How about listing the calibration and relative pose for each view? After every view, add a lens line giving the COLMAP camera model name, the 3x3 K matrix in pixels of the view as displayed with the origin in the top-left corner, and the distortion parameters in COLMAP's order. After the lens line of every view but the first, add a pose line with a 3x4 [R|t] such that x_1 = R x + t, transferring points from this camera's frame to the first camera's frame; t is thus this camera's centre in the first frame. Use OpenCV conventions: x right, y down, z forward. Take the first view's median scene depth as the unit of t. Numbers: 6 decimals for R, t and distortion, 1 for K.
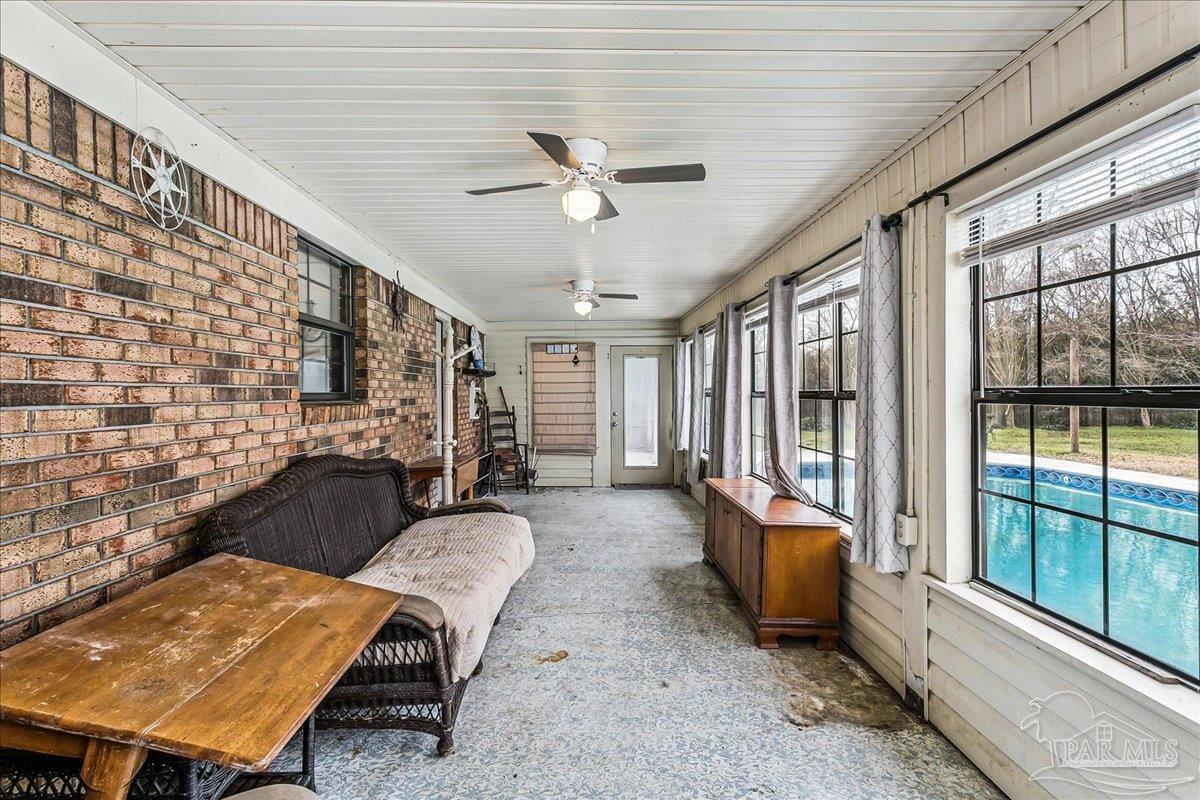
lens RADIAL K [[587.3, 0, 595.0], [0, 587.3, 396.6], [0, 0, 1]] dist [0.000988, -0.000424]
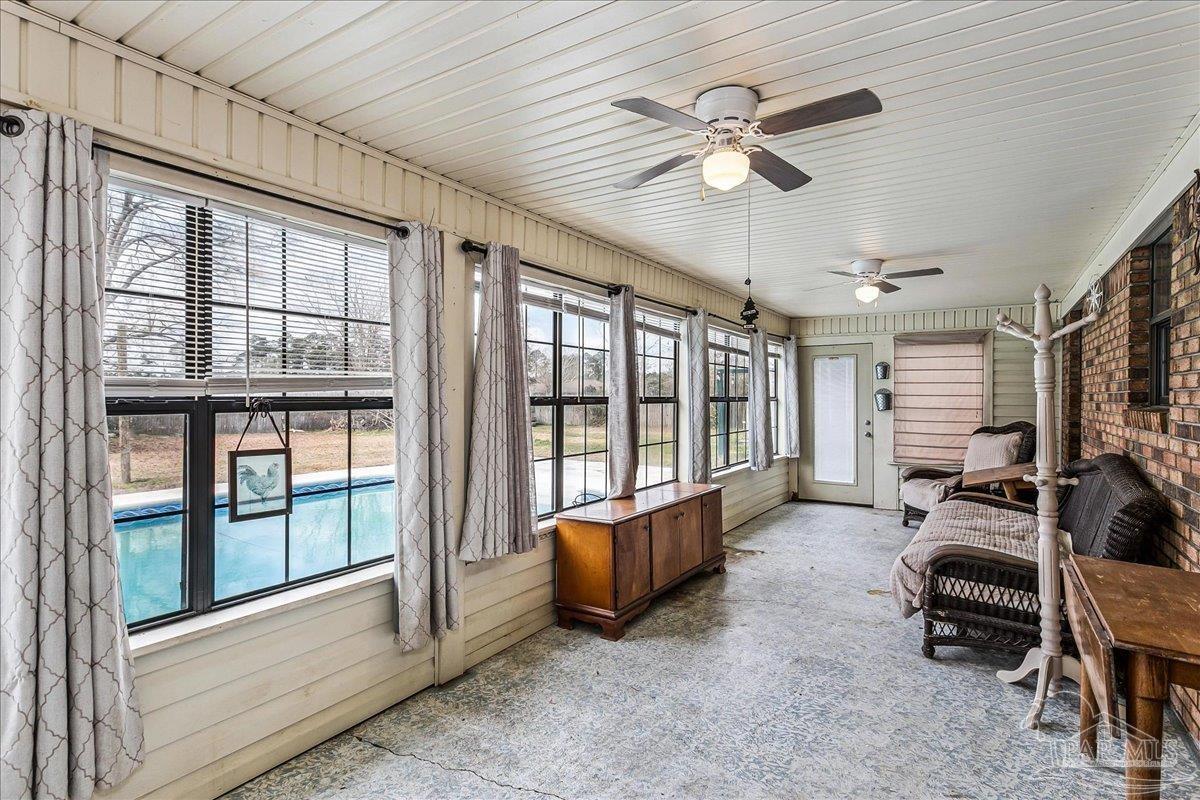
lens RADIAL K [[587.3, 0, 599.8], [0, 587.3, 397.0], [0, 0, 1]] dist [0.000988, -0.000424]
pose [[-0.826651, 0.003004, 0.562707, -0.226771], [0.005535, 0.999981, 0.002792, -0.010720], [-0.562688, 0.005423, -0.826651, 1.871192]]
